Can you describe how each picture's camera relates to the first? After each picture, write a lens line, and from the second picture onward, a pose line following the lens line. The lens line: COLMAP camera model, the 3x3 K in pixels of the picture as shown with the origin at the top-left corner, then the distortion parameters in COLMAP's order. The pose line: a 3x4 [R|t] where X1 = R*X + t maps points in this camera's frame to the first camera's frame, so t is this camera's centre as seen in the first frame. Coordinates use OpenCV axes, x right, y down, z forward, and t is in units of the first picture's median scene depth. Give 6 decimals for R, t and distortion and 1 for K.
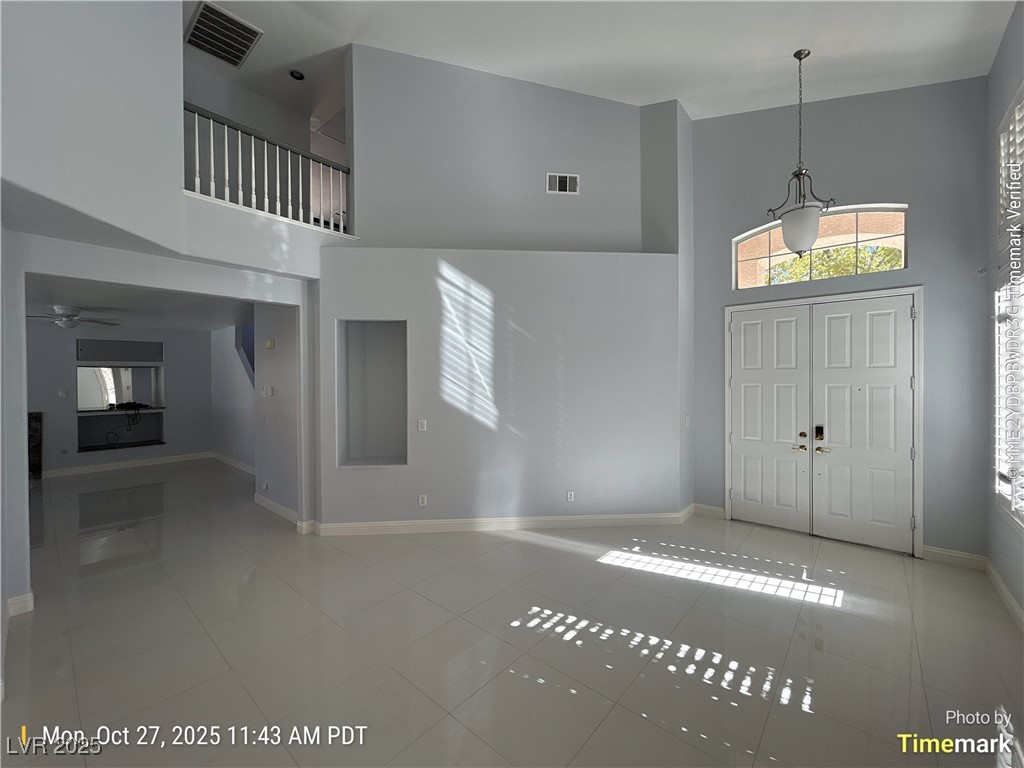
lens RADIAL K [[414.2, 0, 513.0], [0, 414.2, 383.6], [0, 0, 1]] dist [0.000384, 0.000846]
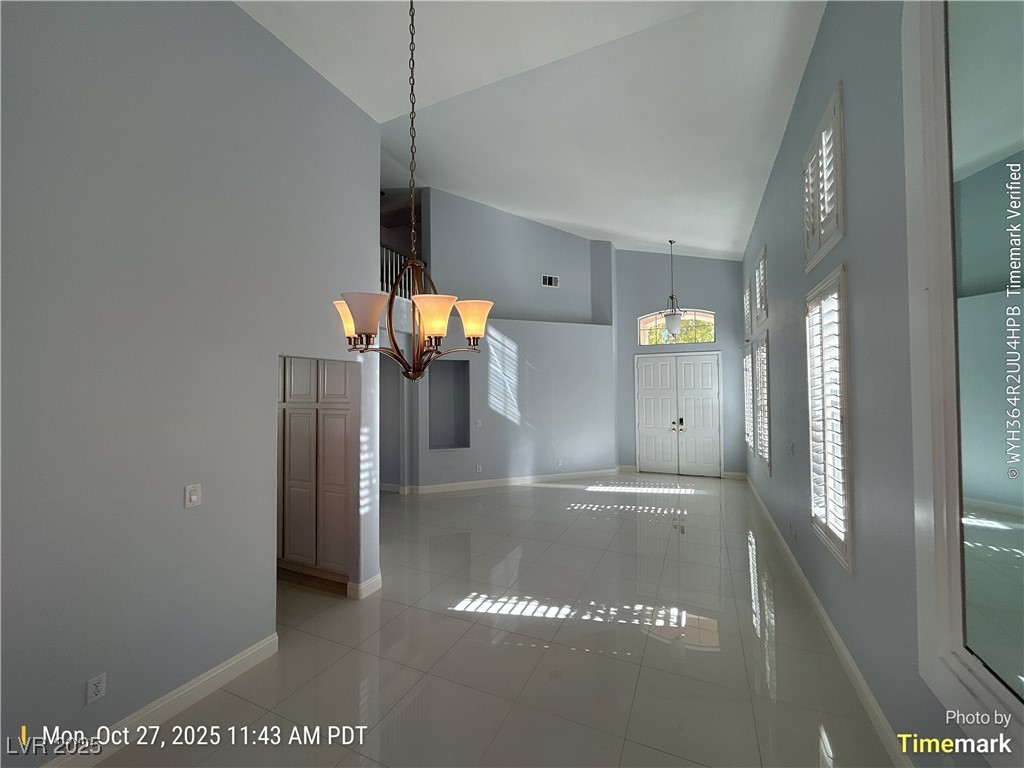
lens RADIAL K [[414.2, 0, 511.1], [0, 414.2, 383.4], [0, 0, 1]] dist [0.000384, 0.000846]
pose [[0.960543, 0.002330, 0.278120, -0.550837], [0.006254, 0.999531, -0.029975, -0.008173], [-0.278060, 0.030532, 0.960078, -0.632720]]
